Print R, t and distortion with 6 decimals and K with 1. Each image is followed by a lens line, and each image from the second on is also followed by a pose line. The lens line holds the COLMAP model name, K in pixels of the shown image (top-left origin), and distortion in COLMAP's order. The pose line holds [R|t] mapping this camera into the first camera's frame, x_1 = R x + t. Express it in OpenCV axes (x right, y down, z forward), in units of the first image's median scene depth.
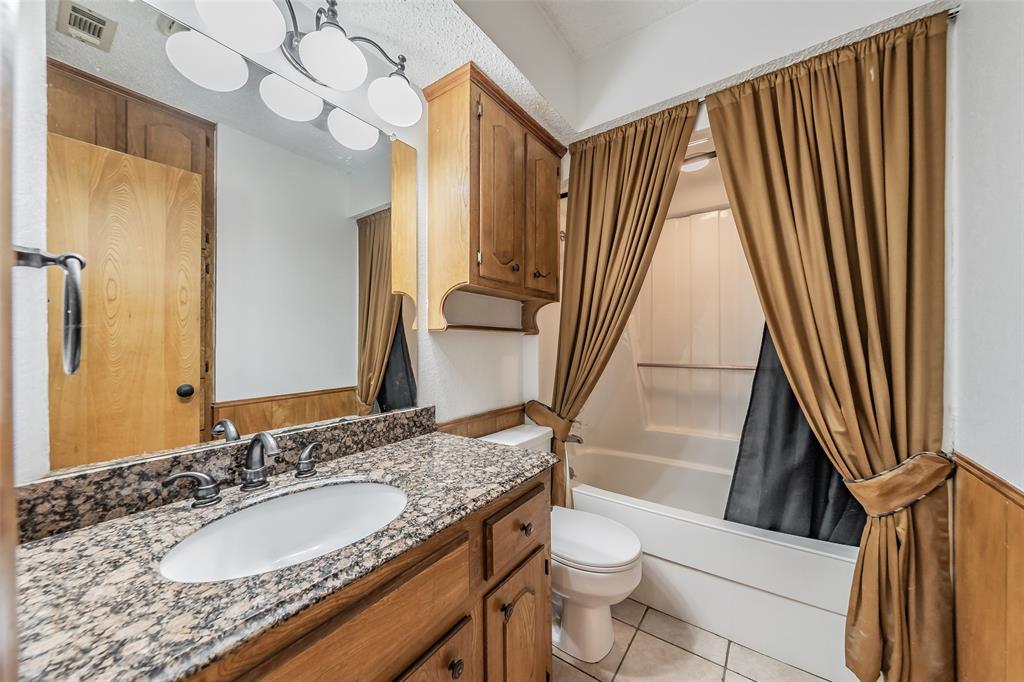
lens RADIAL K [[357.7, 0, 530.5], [0, 357.7, 341.6], [0, 0, 1]] dist [-0.000058, -0.000035]
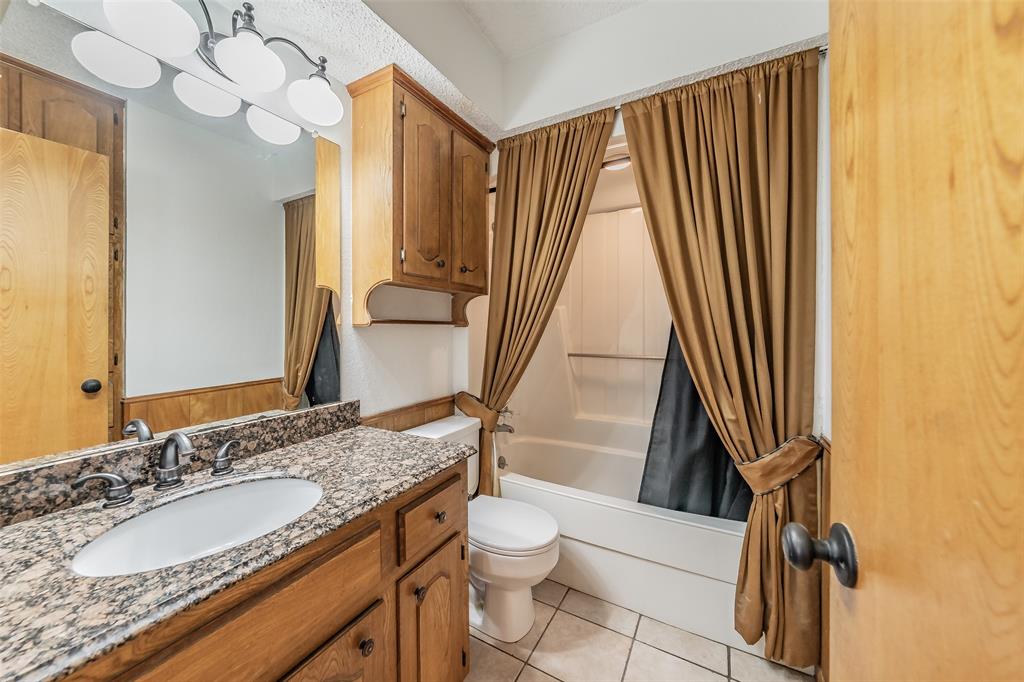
lens RADIAL K [[372.5, 0, 505.9], [0, 372.5, 326.6], [0, 0, 1]] dist [0.000097, 0.000188]
pose [[0.997168, 0.000385, 0.075206, 0.081542], [-0.000738, 0.999989, 0.004669, -0.040972], [-0.075203, -0.004711, 0.997157, -0.098494]]
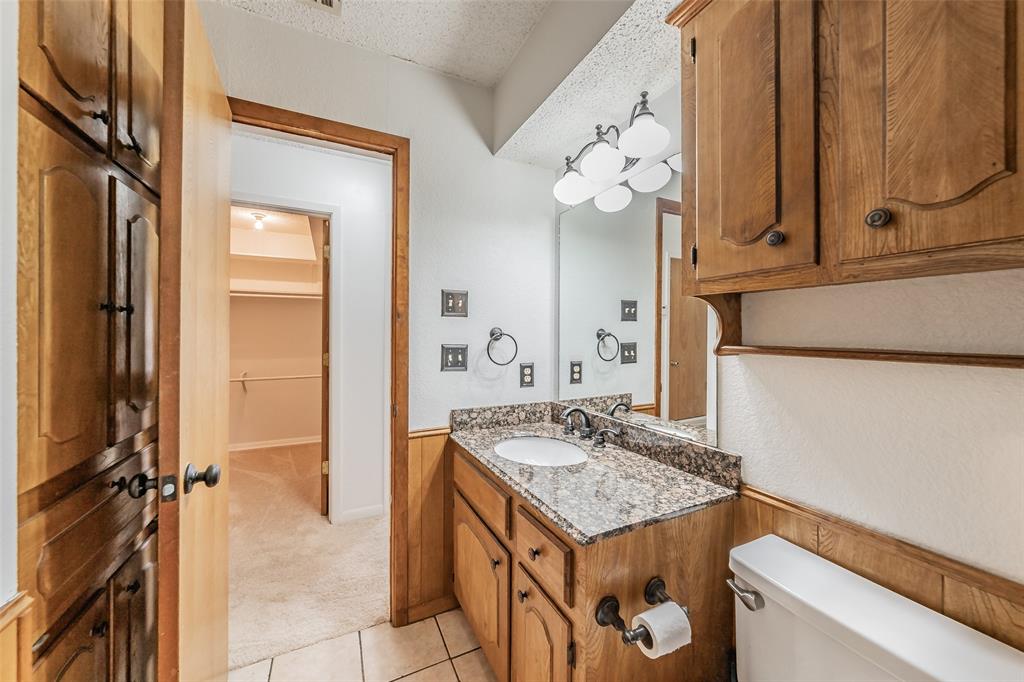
lens RADIAL K [[372.5, 0, 505.9], [0, 372.5, 326.6], [0, 0, 1]] dist [0.000097, 0.000188]
pose [[-0.509308, -0.012543, -0.860493, 0.784024], [0.000606, 0.999888, -0.014933, -0.093978], [0.860584, -0.008127, -0.509243, 1.210101]]
